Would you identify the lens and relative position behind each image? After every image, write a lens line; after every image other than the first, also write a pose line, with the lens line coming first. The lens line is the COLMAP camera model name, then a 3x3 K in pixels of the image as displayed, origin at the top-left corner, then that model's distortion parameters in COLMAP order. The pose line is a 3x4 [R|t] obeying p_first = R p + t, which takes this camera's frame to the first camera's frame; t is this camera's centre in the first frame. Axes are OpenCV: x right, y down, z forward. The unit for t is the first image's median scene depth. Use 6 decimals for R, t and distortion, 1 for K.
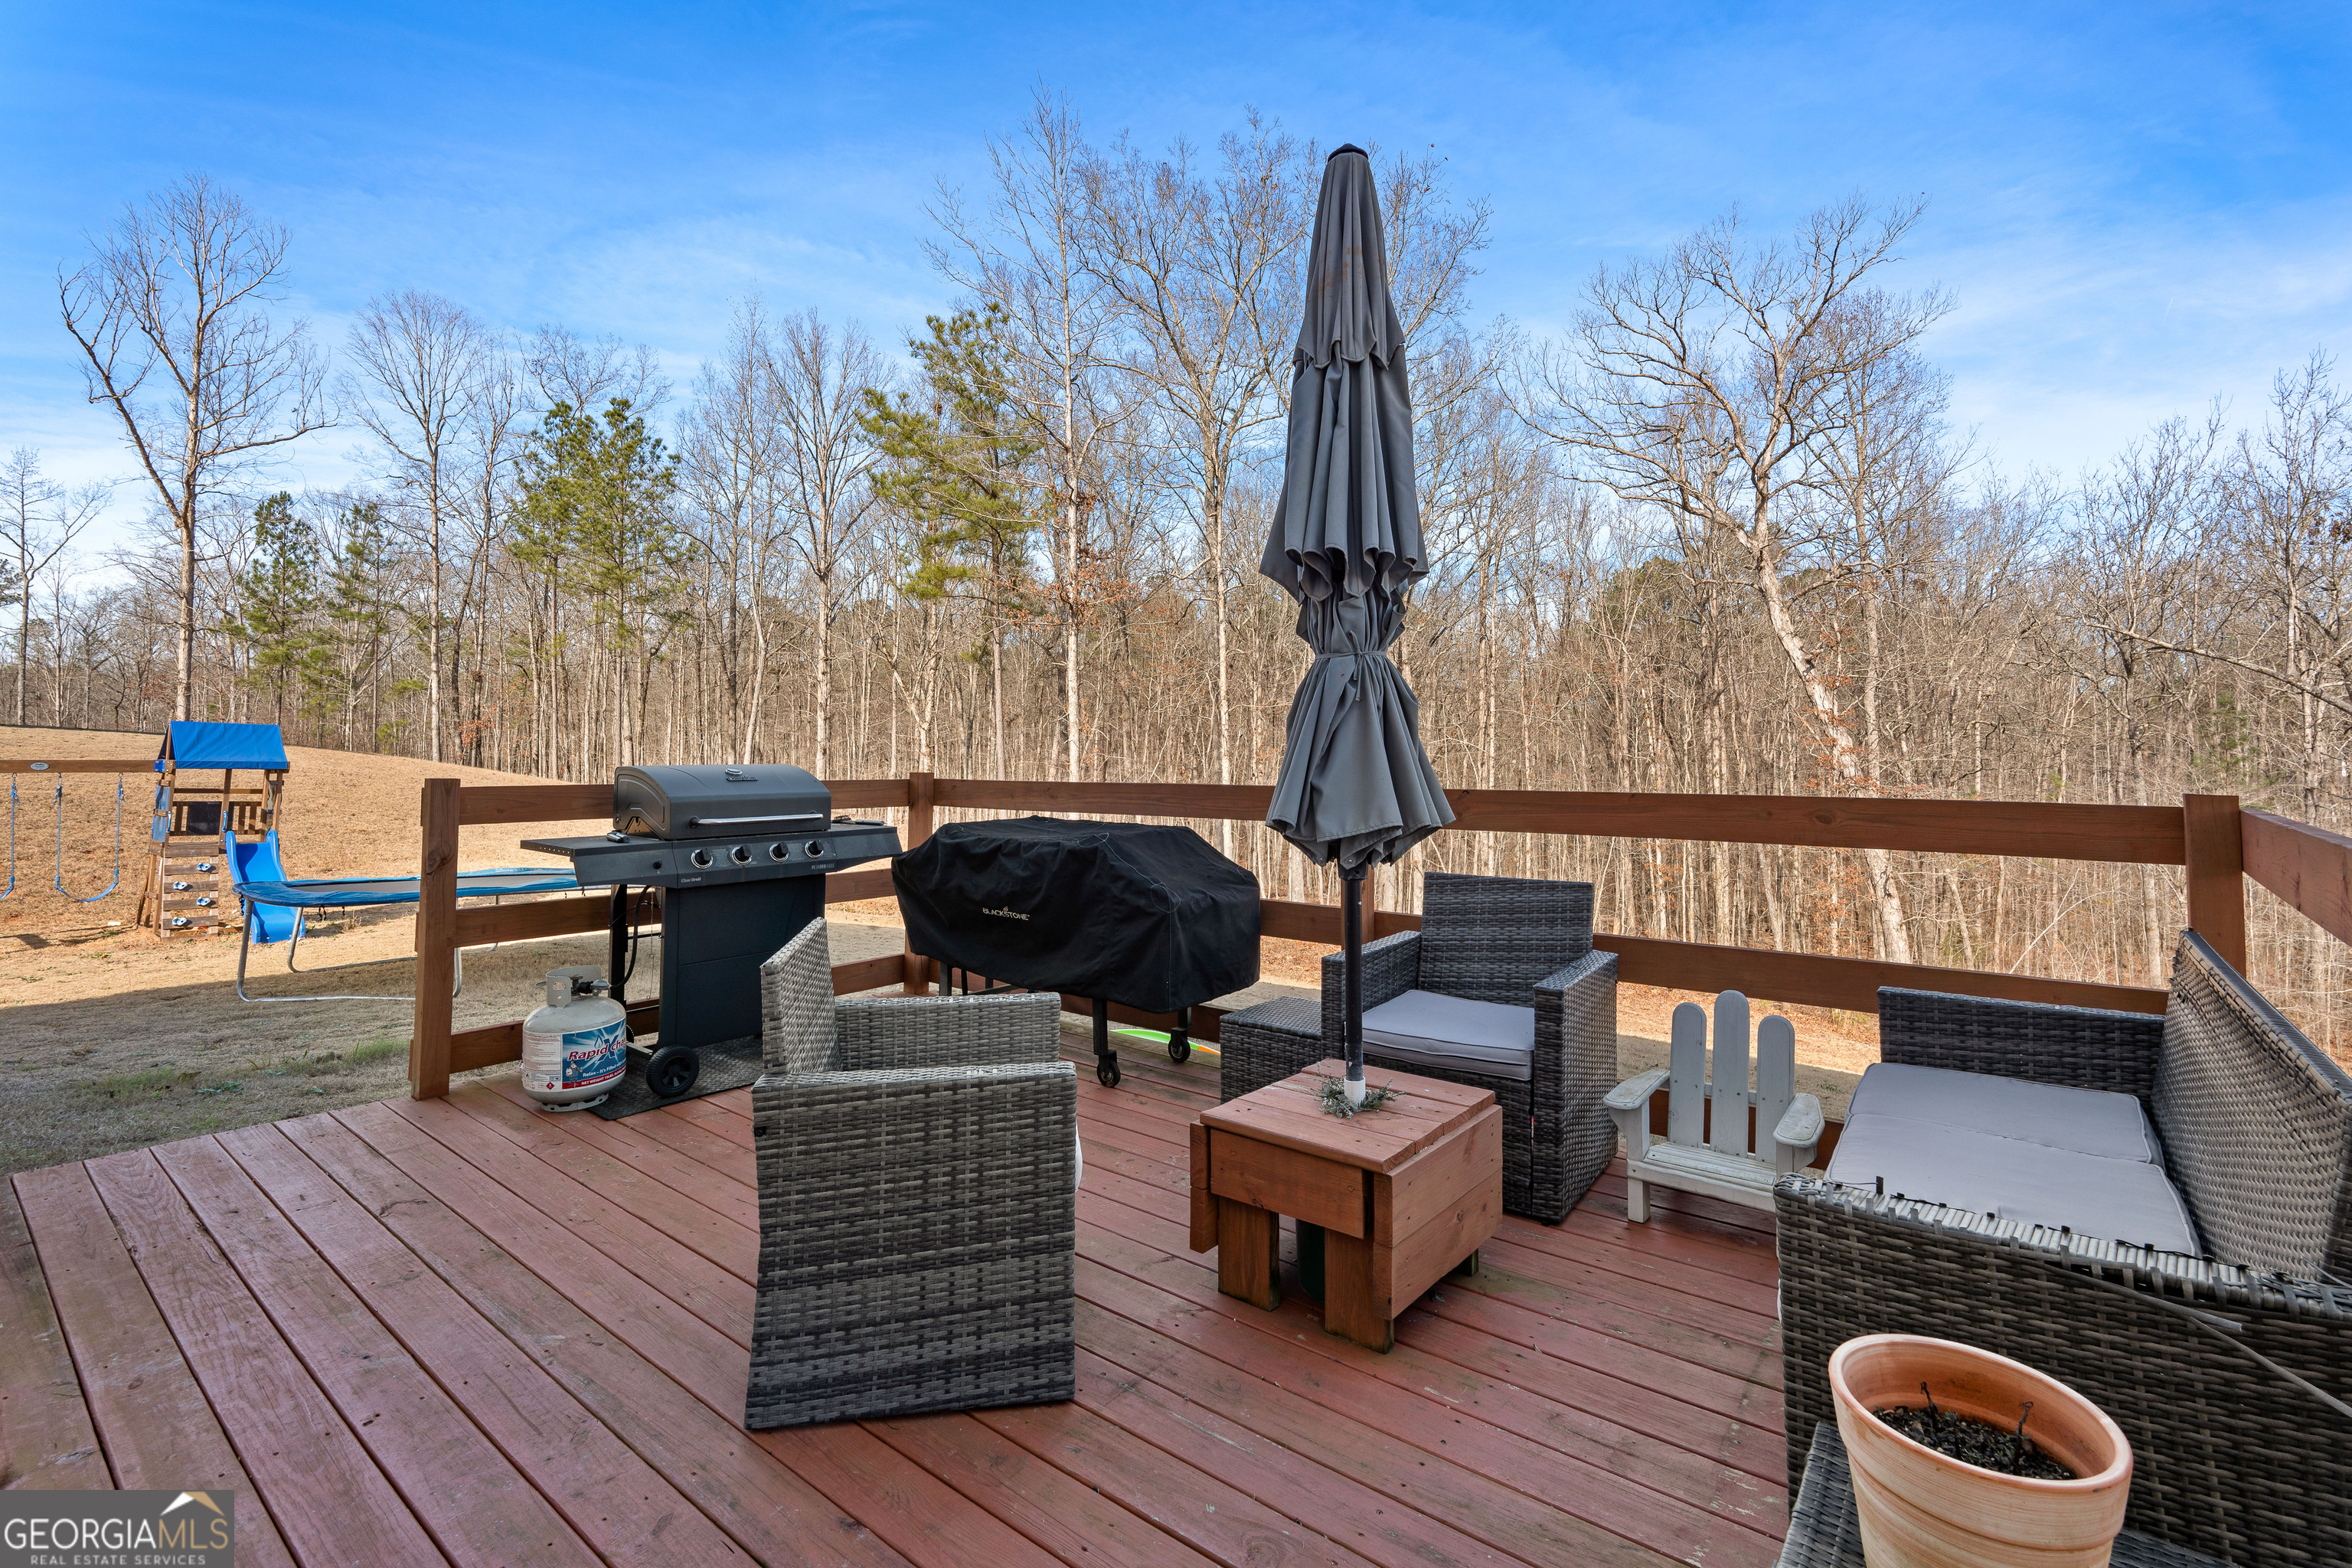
lens RADIAL K [[1033.7, 0, 1181.1], [0, 1033.7, 776.5], [0, 0, 1]] dist [-0.001824, -0.001661]
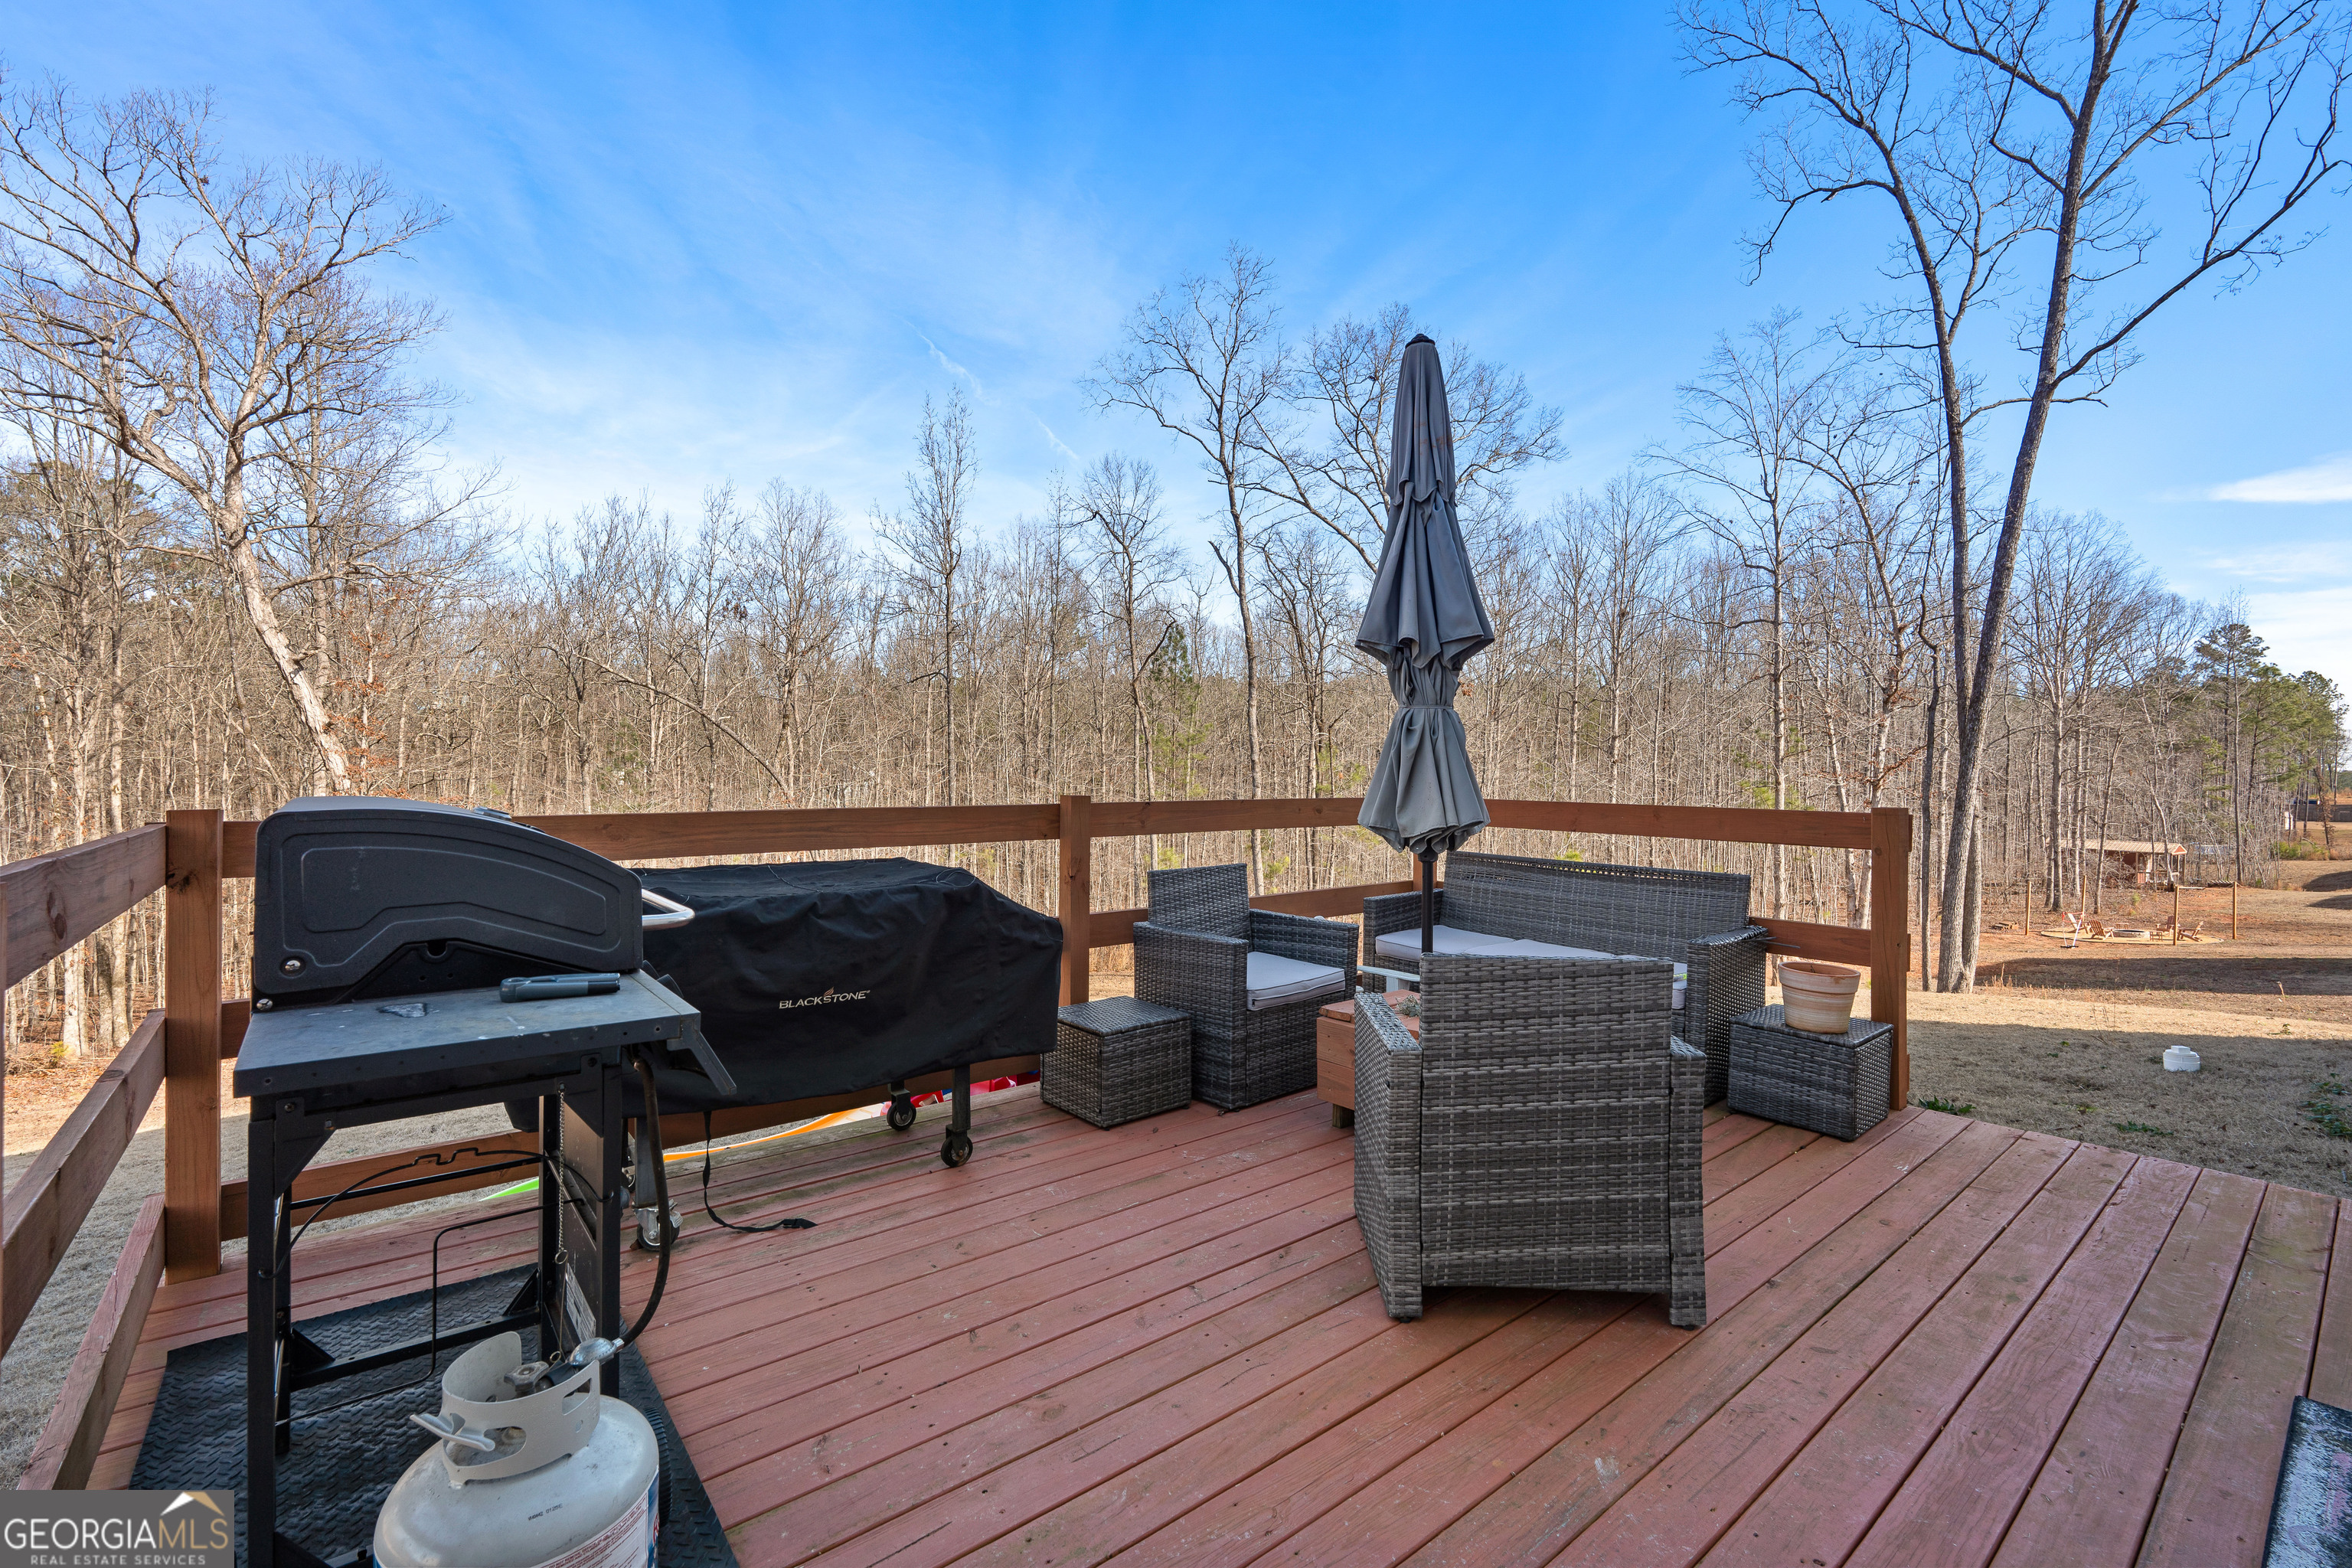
lens RADIAL K [[1033.7, 0, 1187.4], [0, 1033.7, 772.9], [0, 0, 1]] dist [-0.001824, -0.001661]
pose [[0.196418, -0.000090, 0.980520, -0.807085], [0.016042, 0.999866, -0.003121, -0.014394], [-0.980389, 0.016342, 0.196393, 0.625453]]
